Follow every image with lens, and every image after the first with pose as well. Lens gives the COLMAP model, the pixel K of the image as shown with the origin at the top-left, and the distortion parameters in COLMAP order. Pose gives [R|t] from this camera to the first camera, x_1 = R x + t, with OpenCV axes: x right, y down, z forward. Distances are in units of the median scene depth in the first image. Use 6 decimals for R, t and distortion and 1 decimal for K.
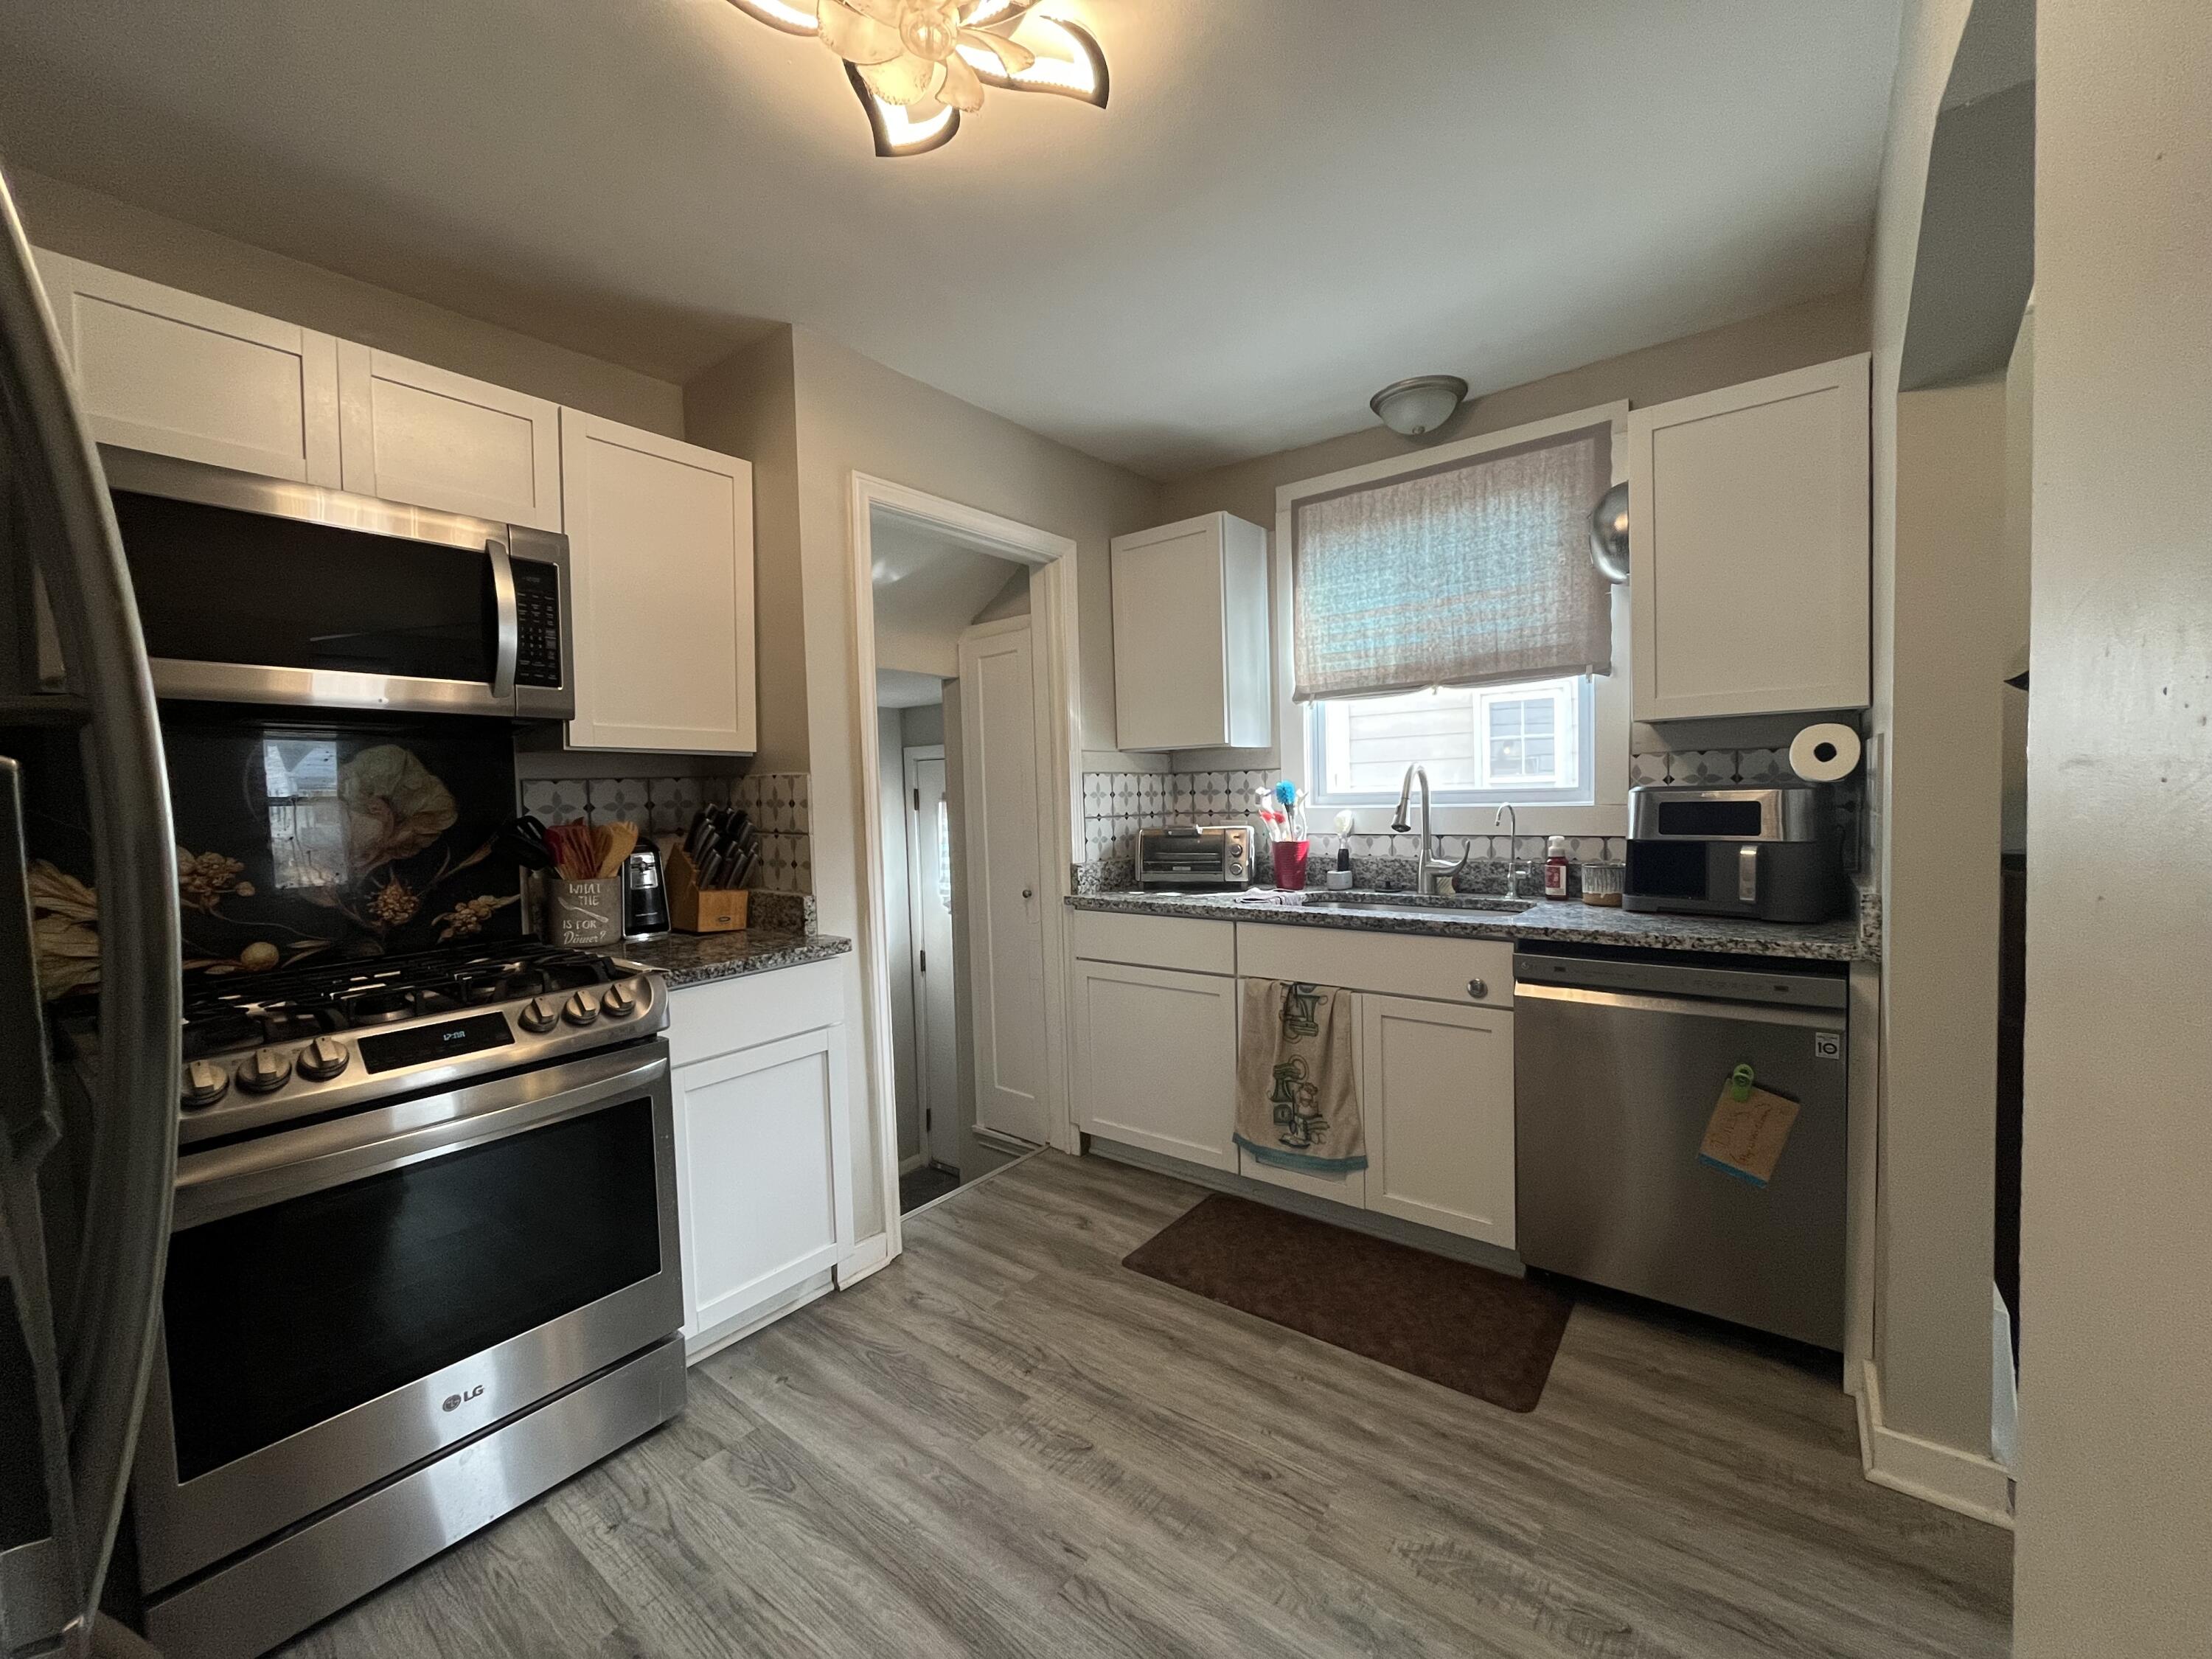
lens RADIAL K [[895.9, 0, 1105.4], [0, 895.9, 827.4], [0, 0, 1]] dist [-0.001980, 0.000186]
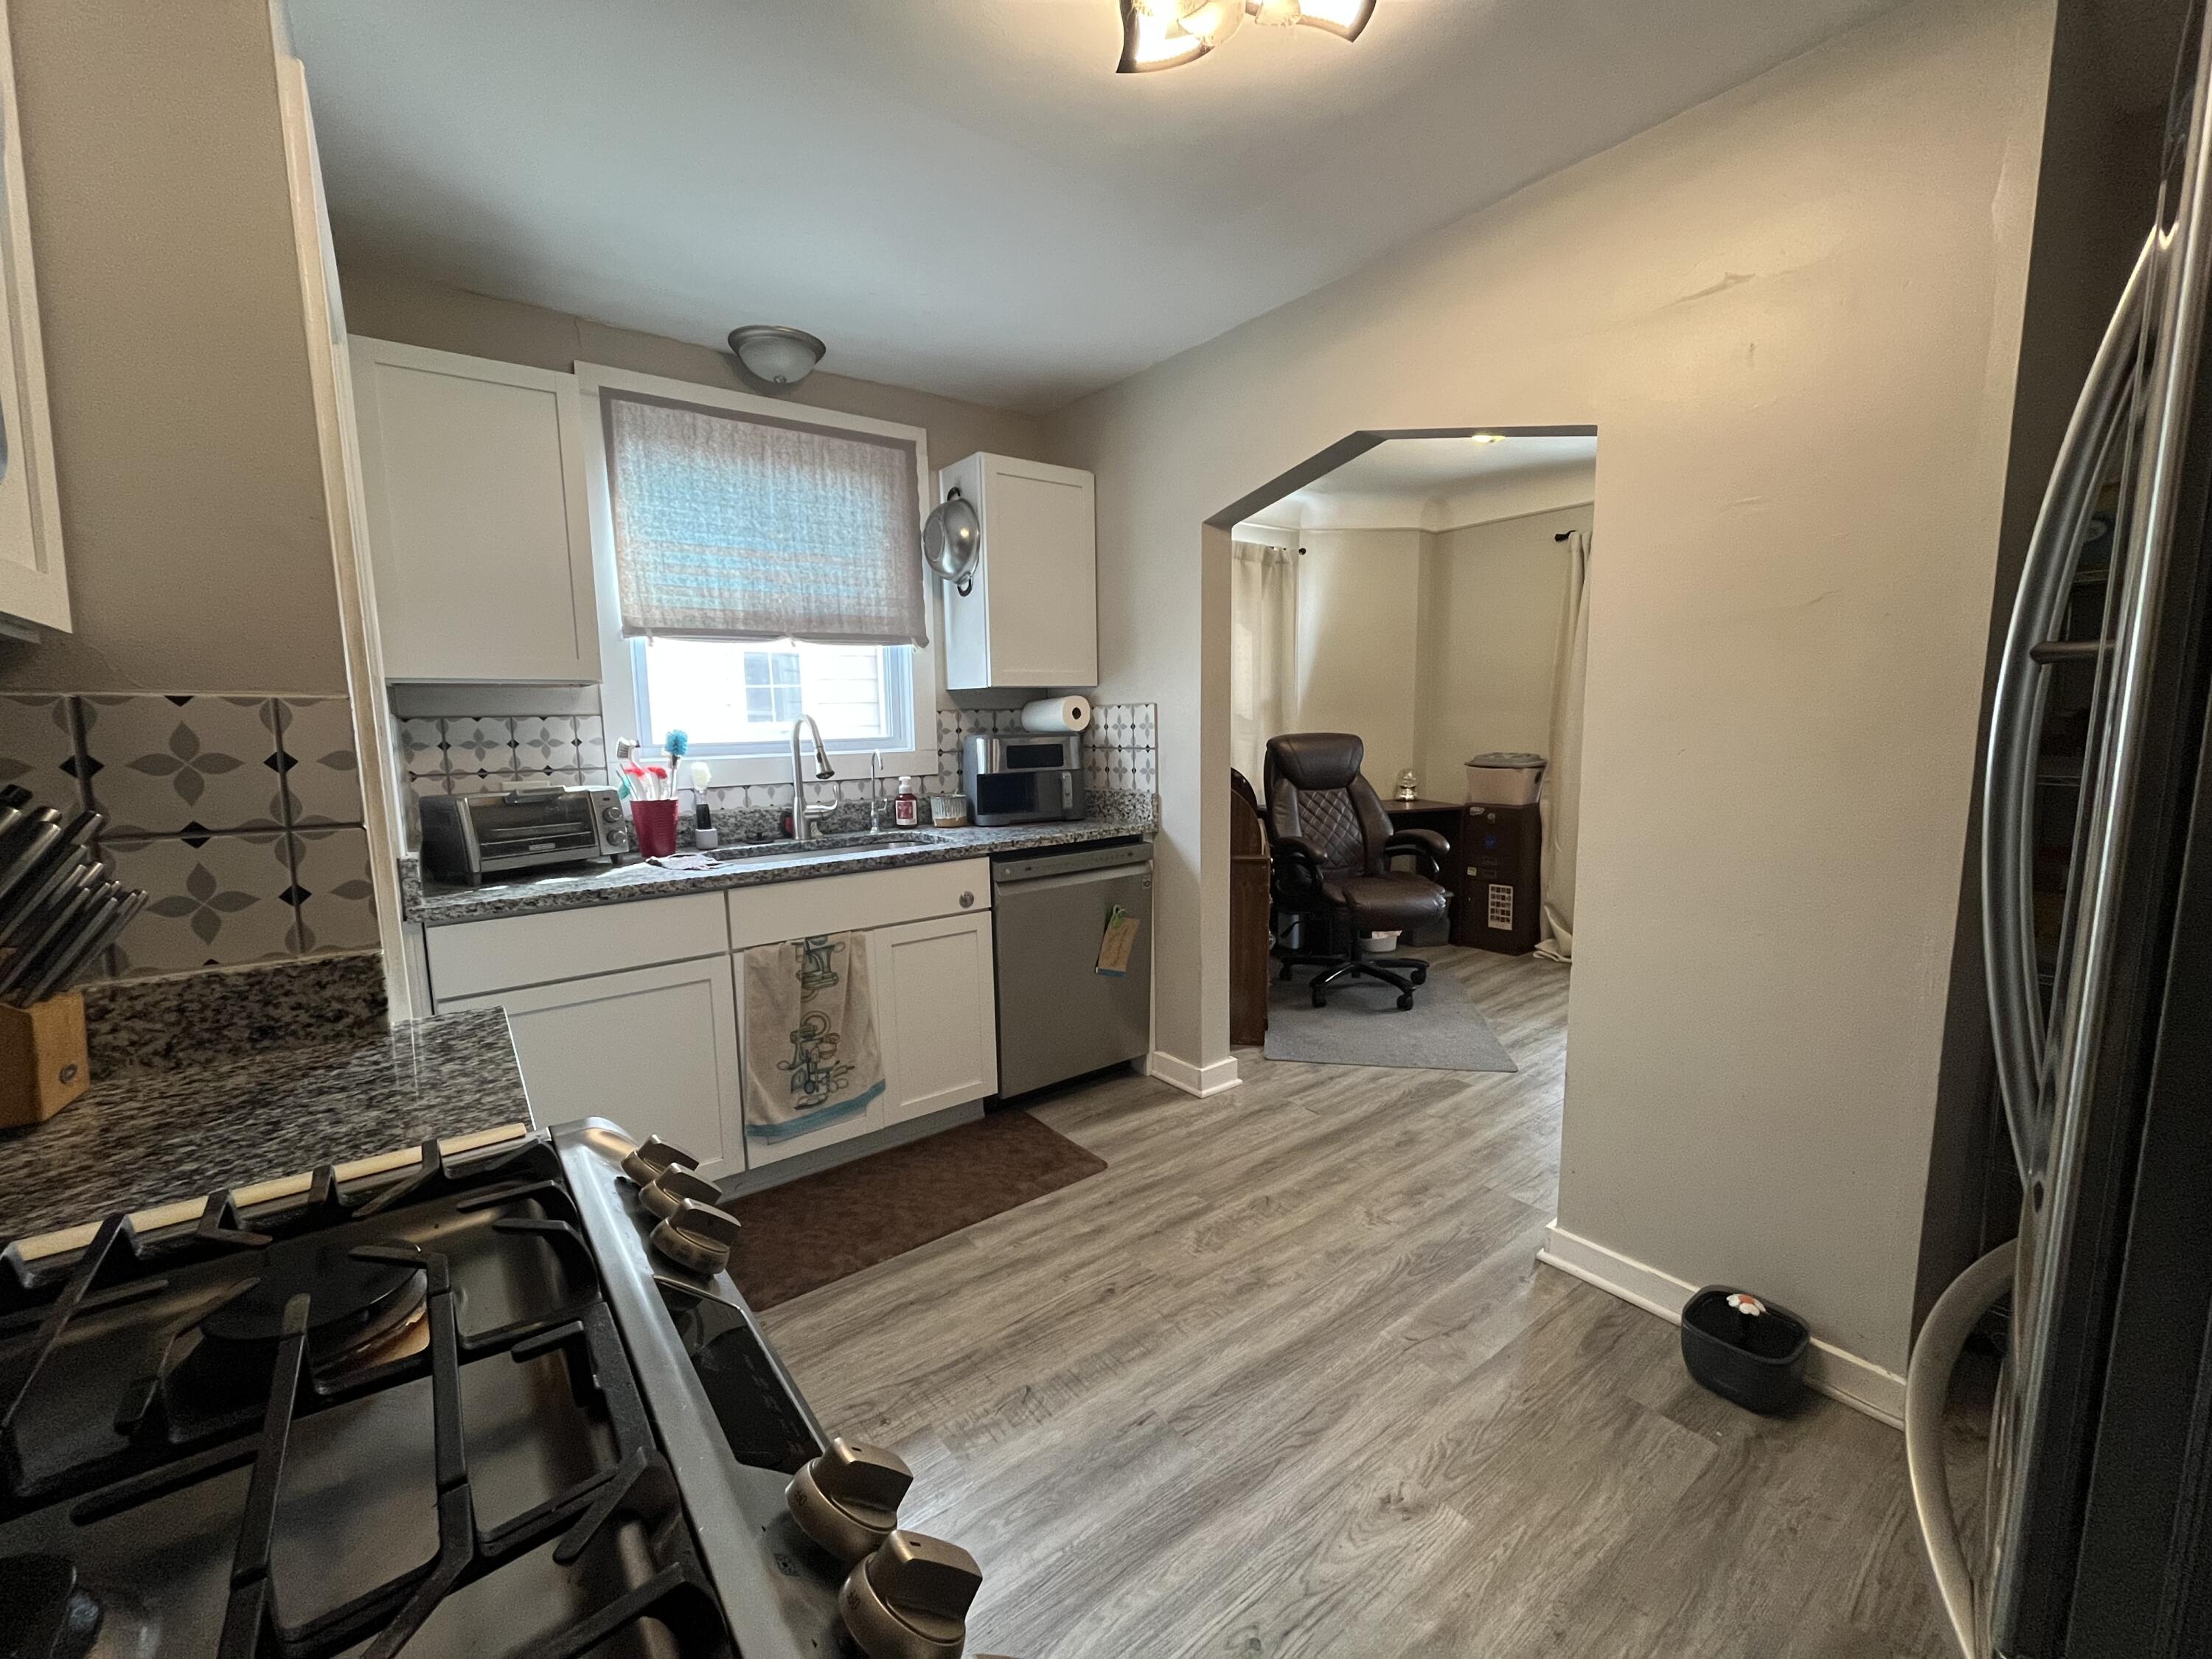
lens RADIAL K [[895.9, 0, 1100.1], [0, 895.9, 830.2], [0, 0, 1]] dist [-0.001980, 0.000186]
pose [[0.252497, -0.096403, 0.962783, -0.567669], [0.052392, 0.994927, 0.085882, -0.007954], [-0.966178, 0.028757, 0.256266, 0.405481]]
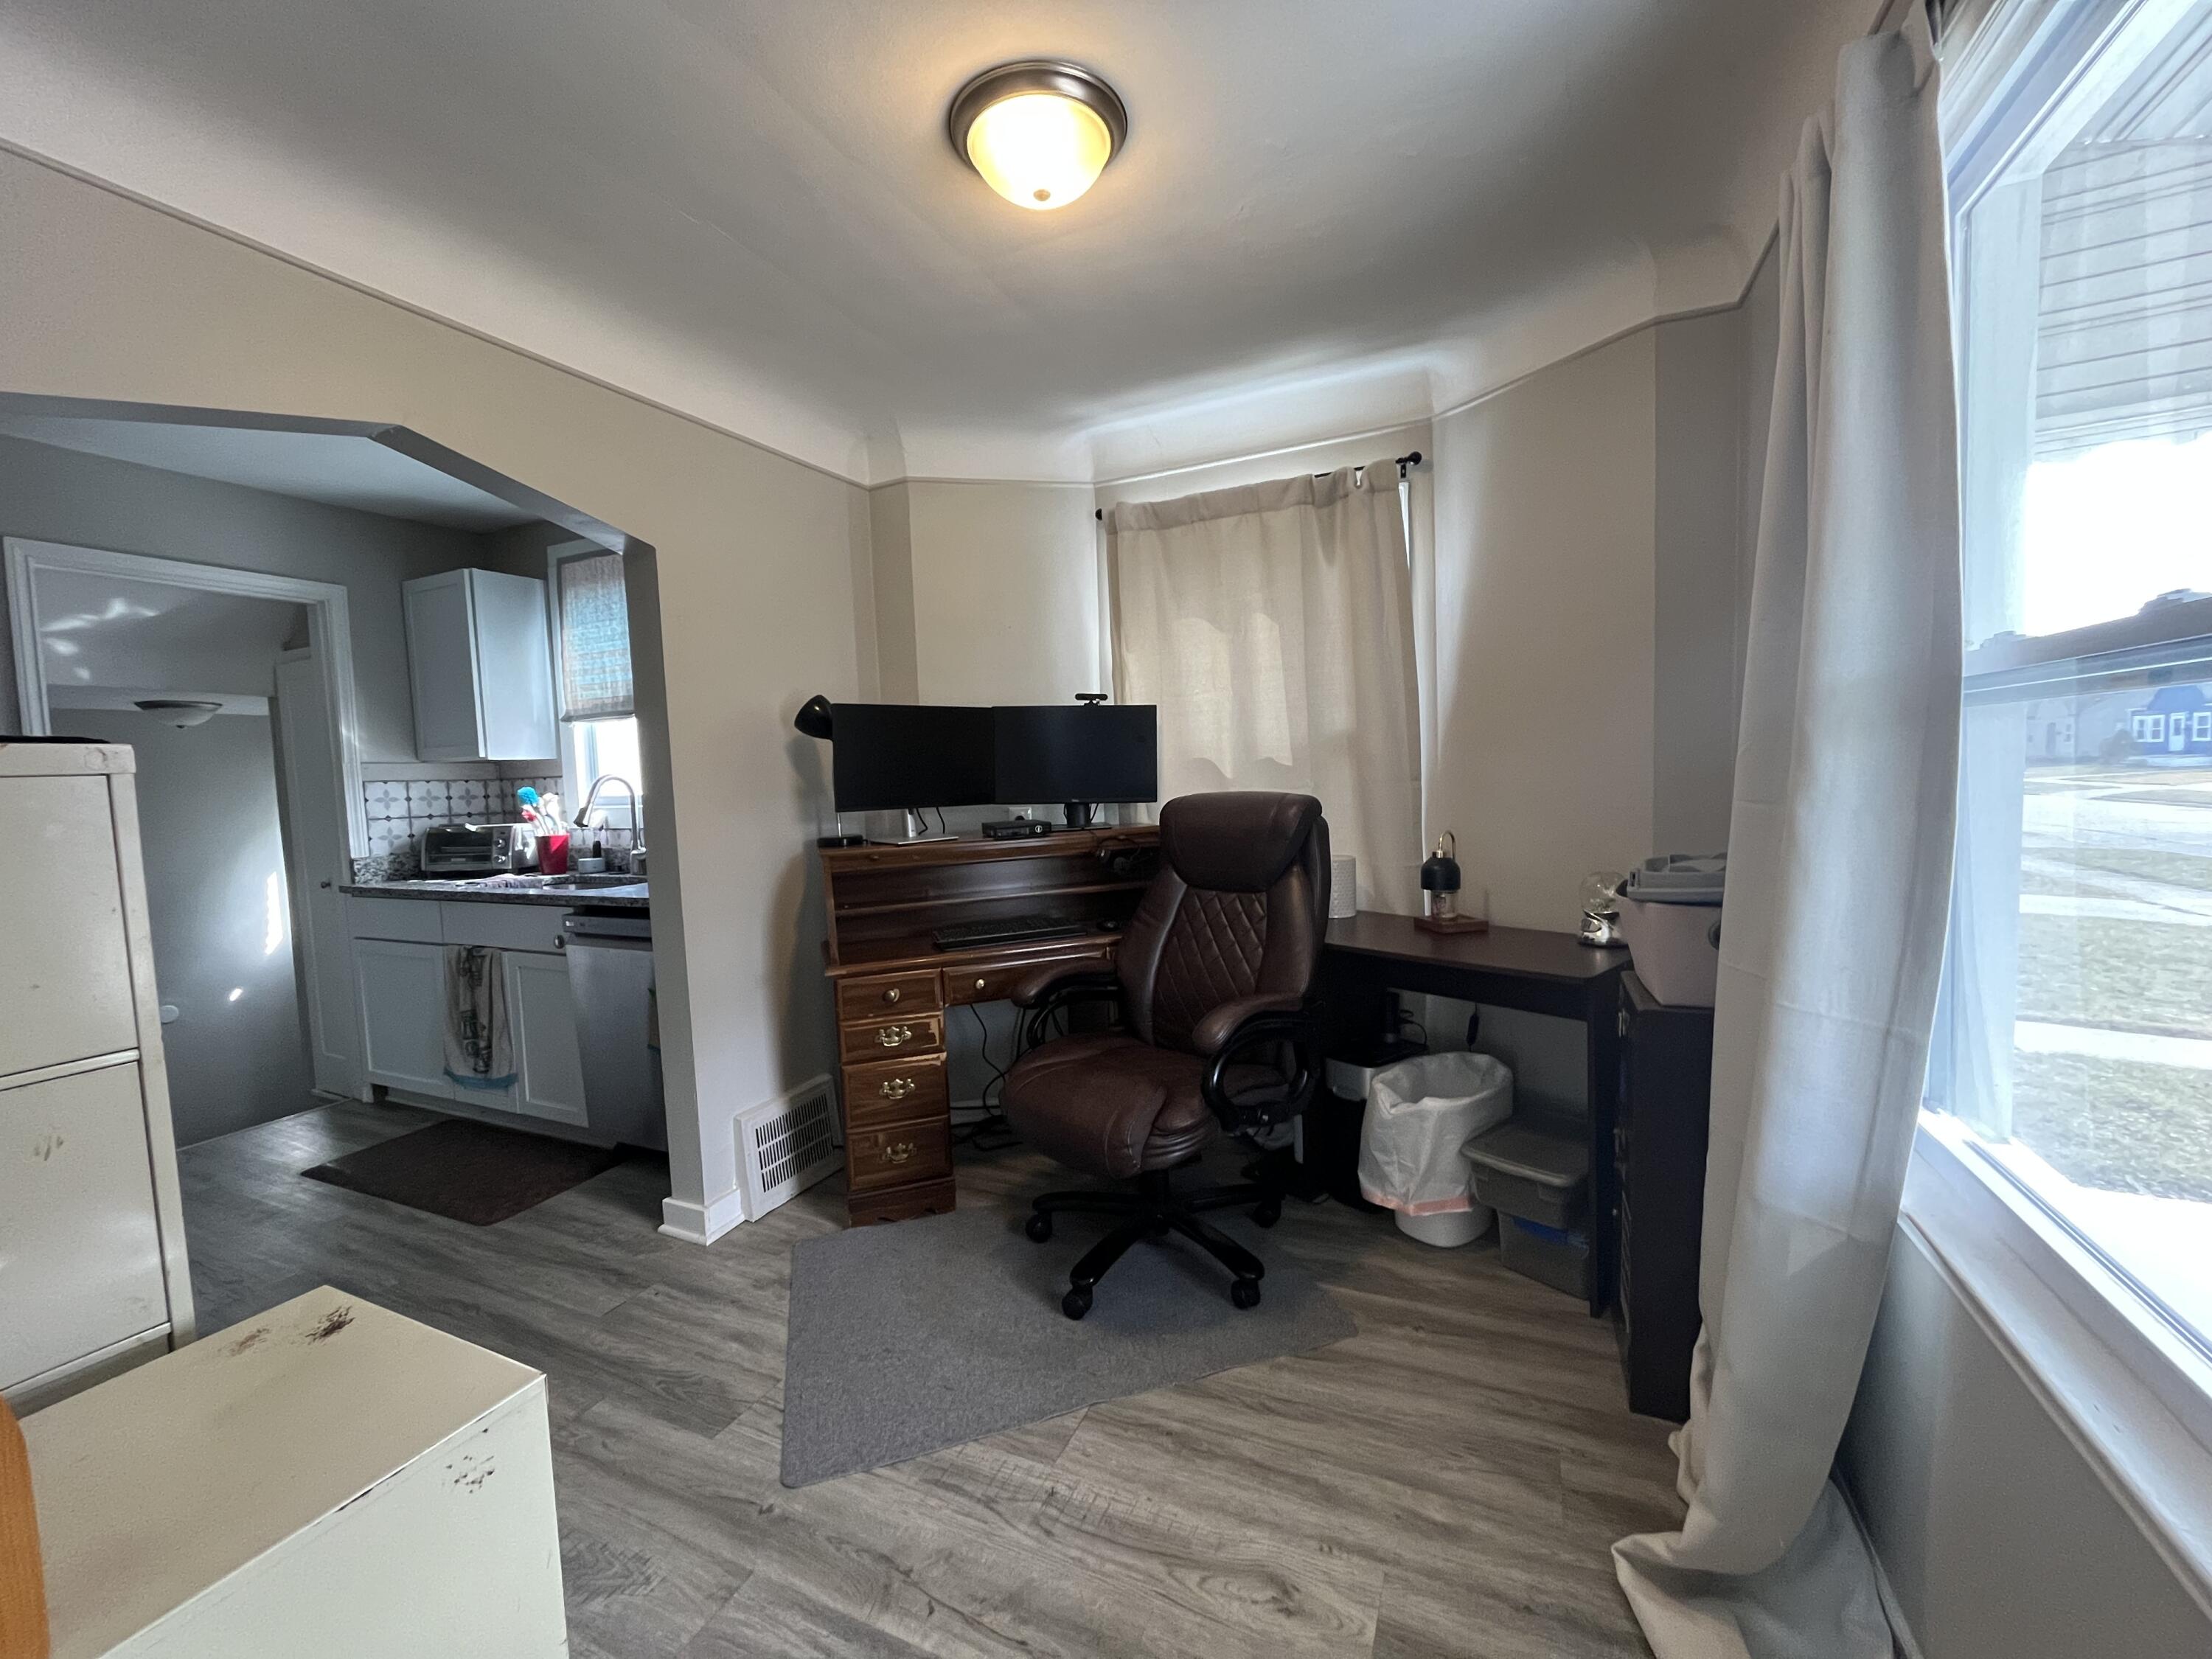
lens RADIAL K [[895.9, 0, 1108.0], [0, 895.9, 826.7], [0, 0, 1]] dist [-0.001980, 0.000186]
pose [[0.973001, -0.019443, 0.229981, 0.739742], [0.015401, 0.999694, 0.019359, -0.010124], [-0.230287, -0.015295, 0.973003, -0.427280]]
